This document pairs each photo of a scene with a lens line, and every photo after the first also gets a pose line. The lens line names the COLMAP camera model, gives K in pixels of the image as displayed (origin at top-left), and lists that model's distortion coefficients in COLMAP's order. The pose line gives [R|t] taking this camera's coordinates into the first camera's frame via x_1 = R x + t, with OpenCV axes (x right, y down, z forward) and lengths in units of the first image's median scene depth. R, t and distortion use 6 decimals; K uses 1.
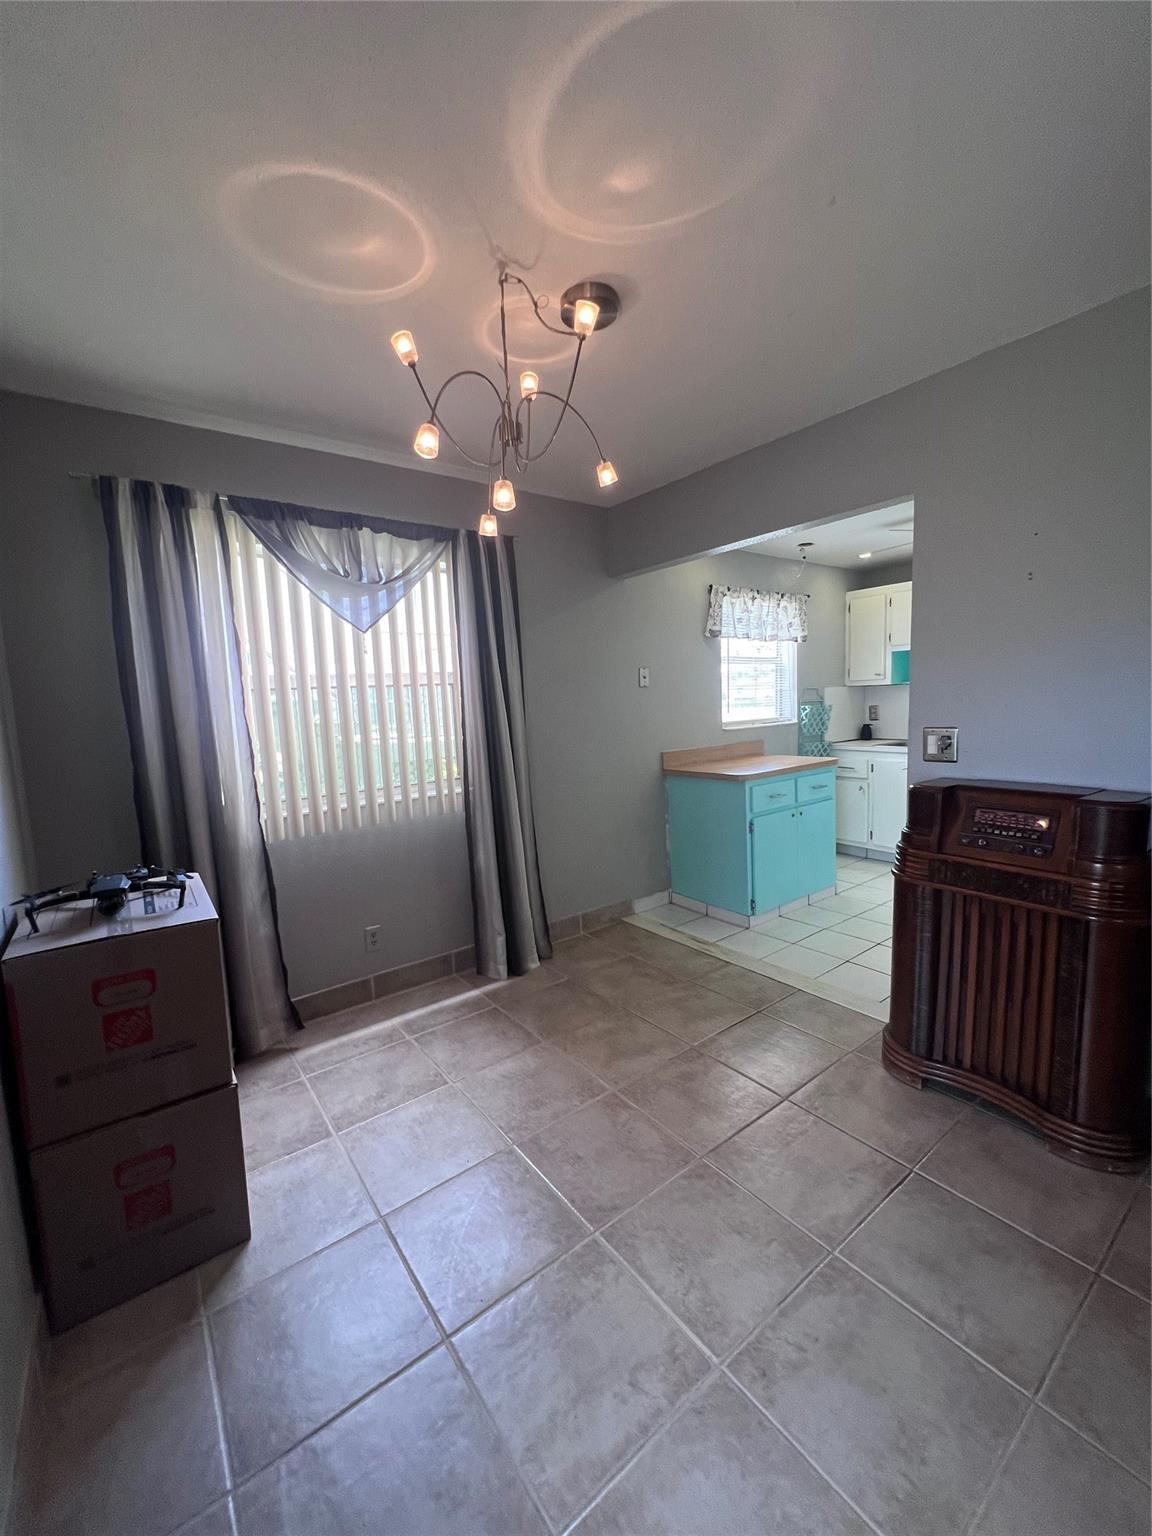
lens RADIAL K [[614.9, 0, 583.9], [0, 614.9, 774.6], [0, 0, 1]] dist [-0.000783, 0.000732]
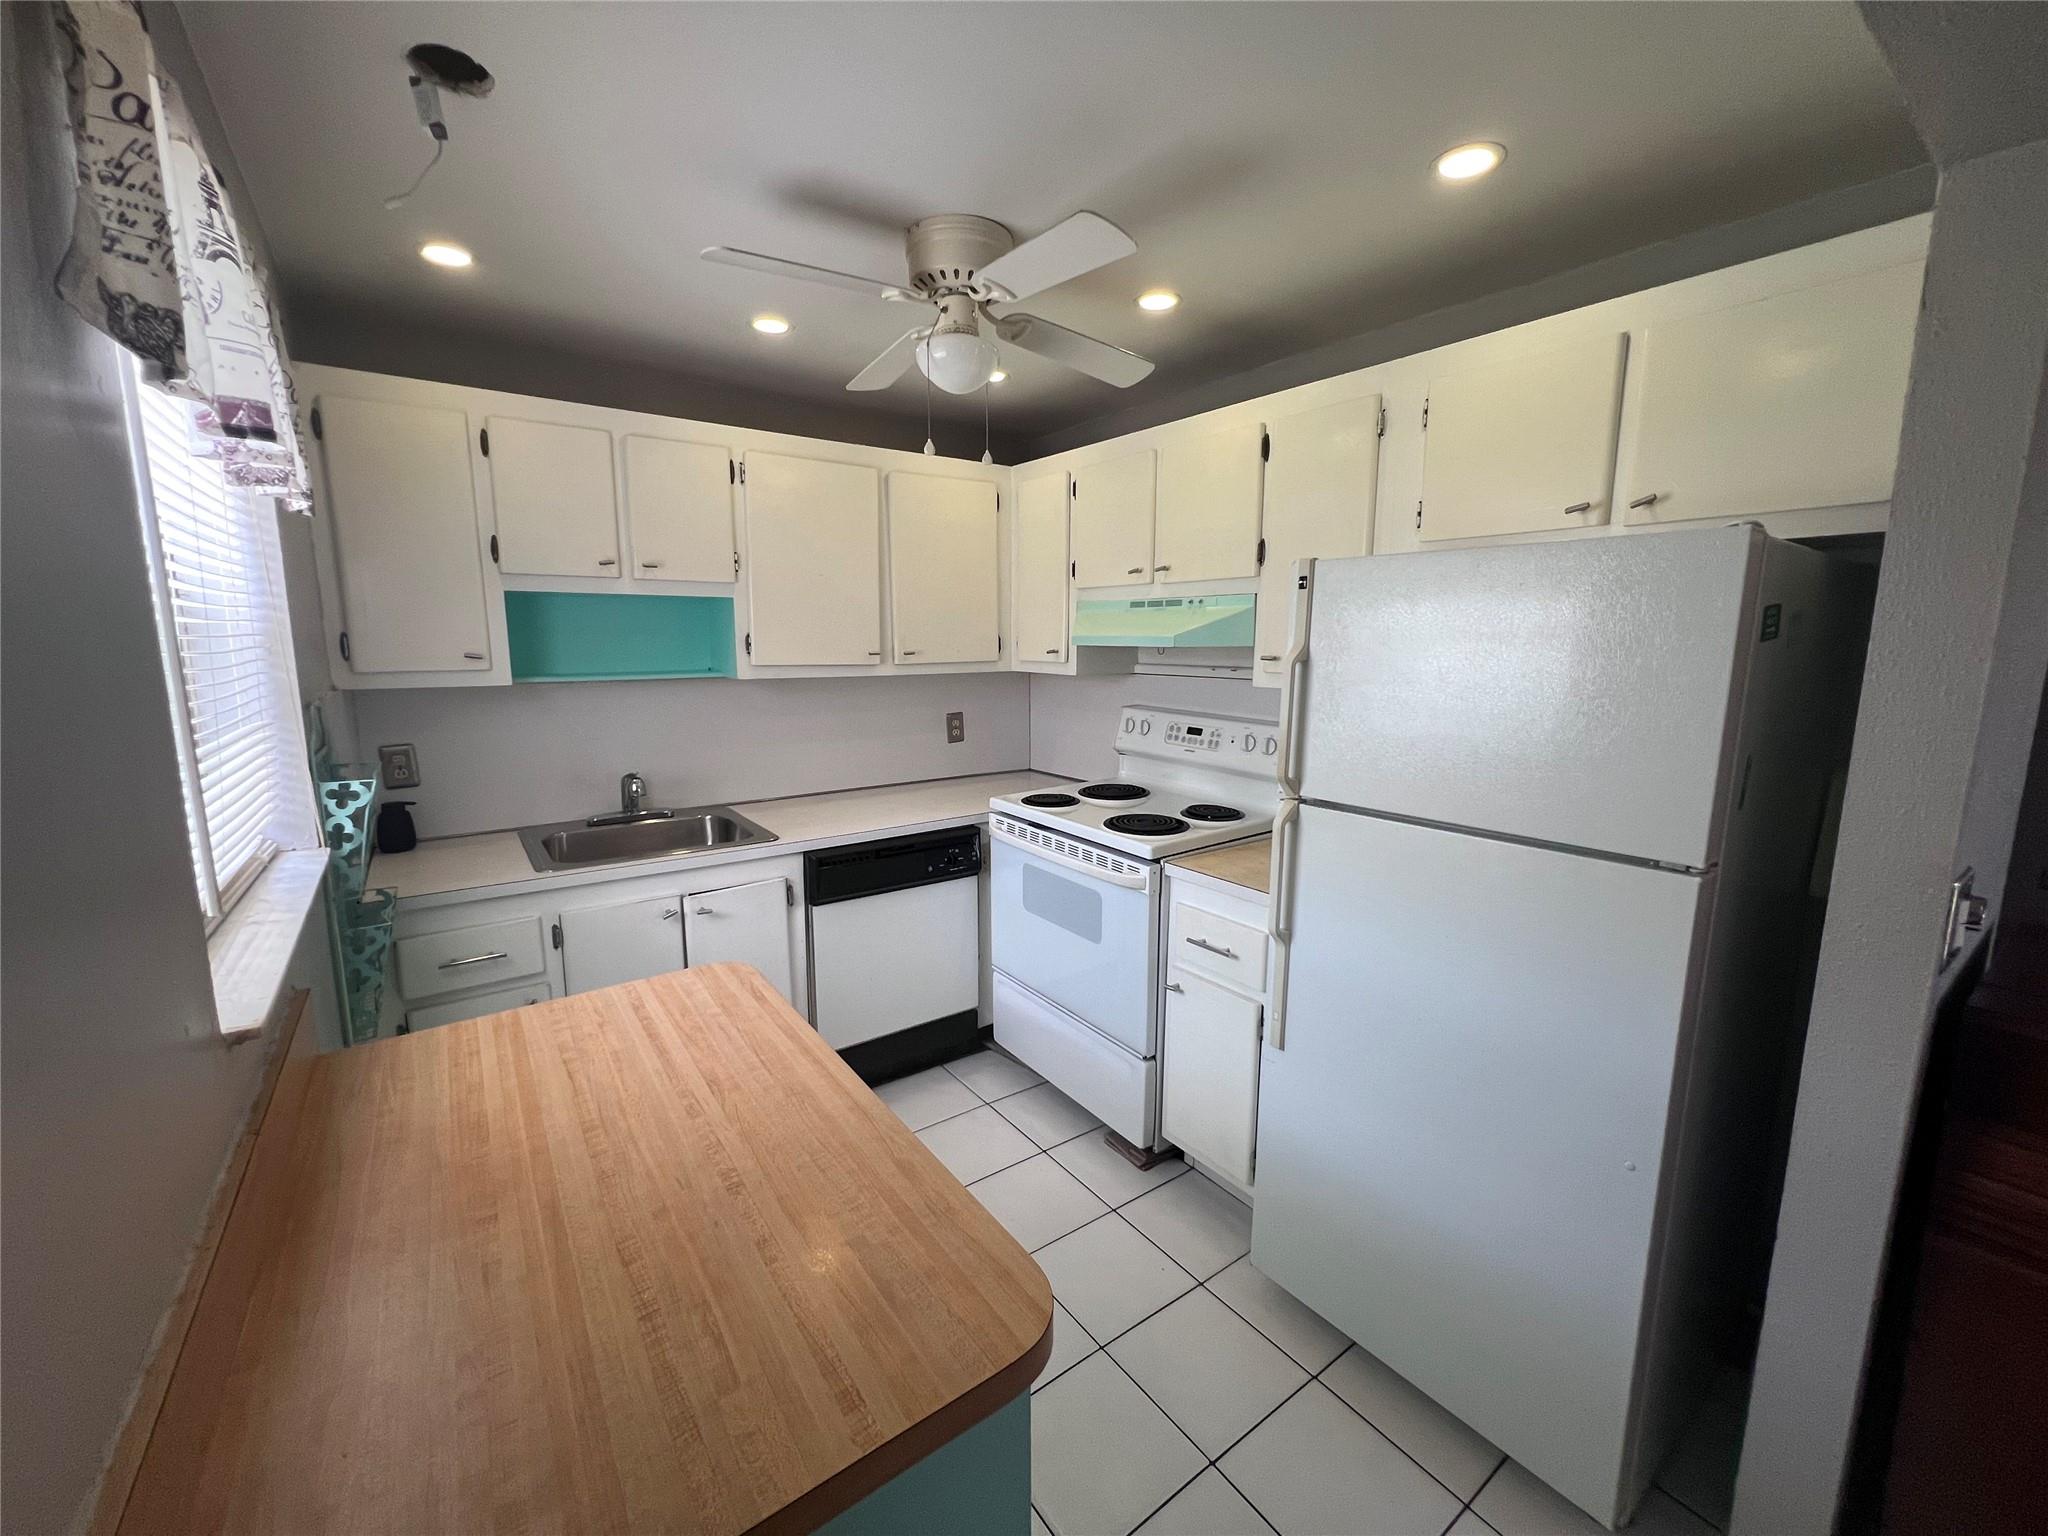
lens RADIAL K [[819.8, 0, 1024.5], [0, 819.8, 766.2], [0, 0, 1]] dist [-0.000783, 0.000732]
pose [[0.024320, -0.117879, 0.992730, 0.047399], [0.121927, 0.985960, 0.114089, -0.139078], [-0.992241, 0.118266, 0.038351, 0.816603]]
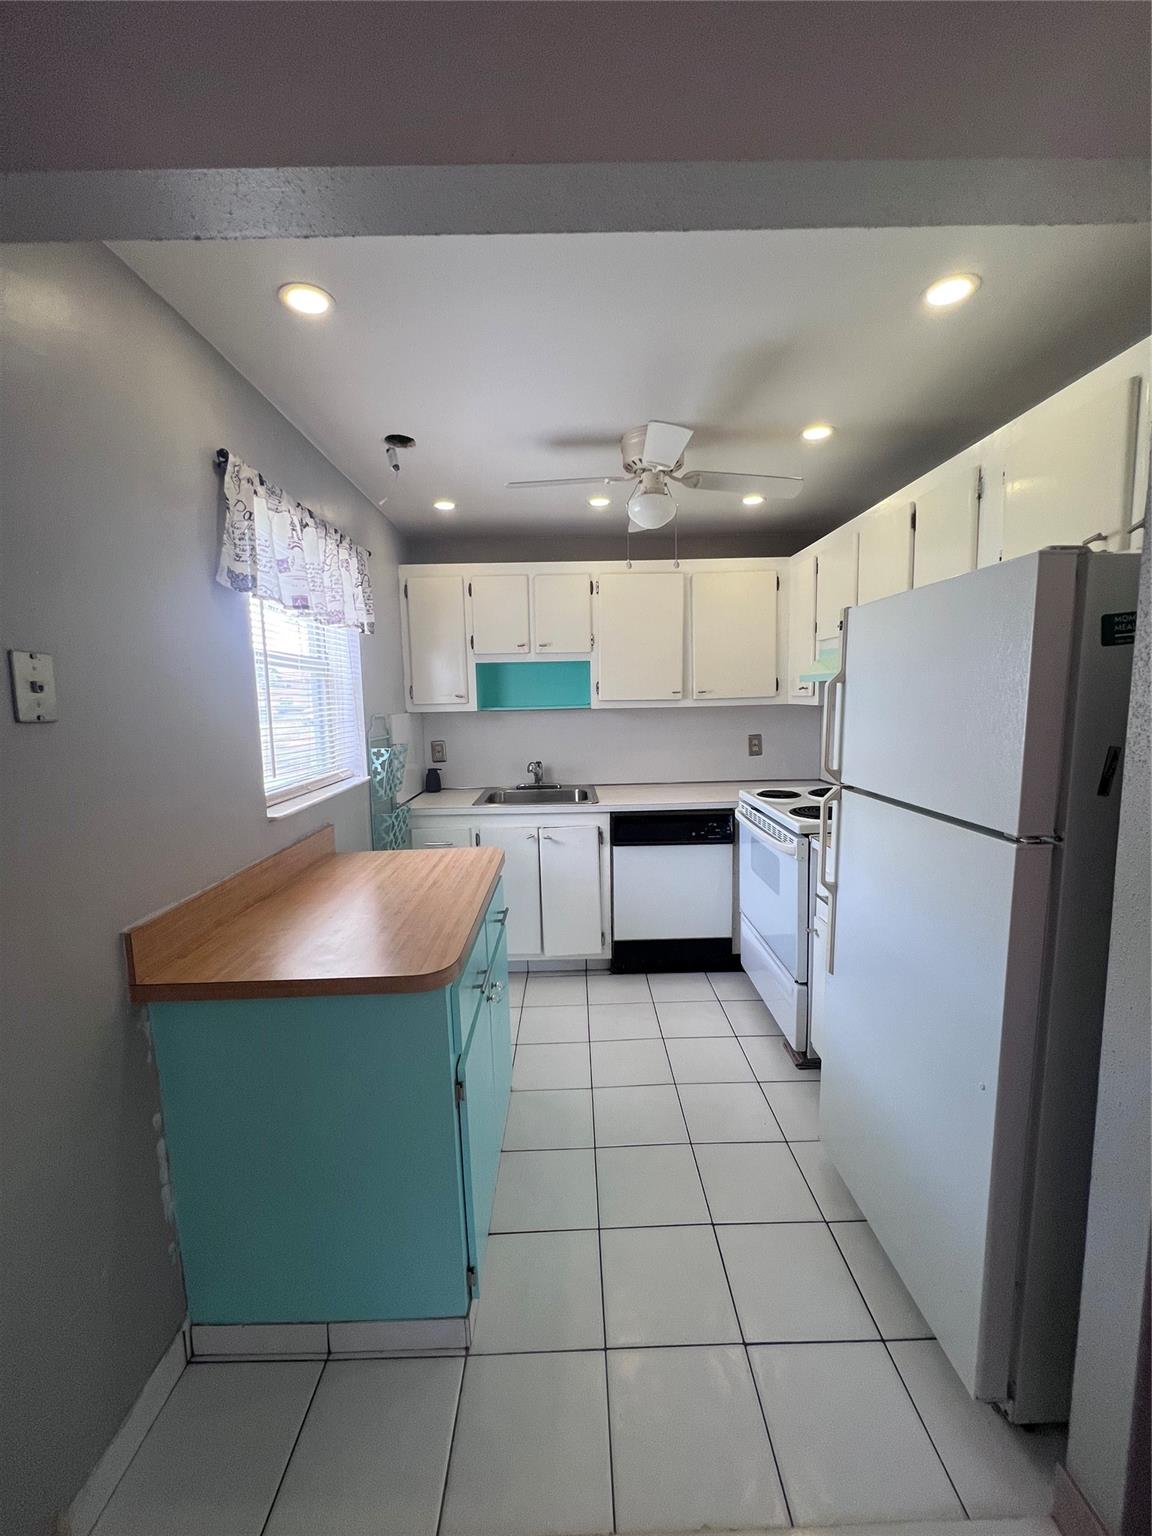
lens RADIAL K [[614.9, 0, 577.9], [0, 614.9, 768.6], [0, 0, 1]] dist [-0.000783, 0.000732]
pose [[0.593284, -0.068332, 0.802088, 0.018799], [0.099346, 0.994989, 0.011282, -0.093497], [-0.798839, 0.072991, 0.597100, 0.594919]]
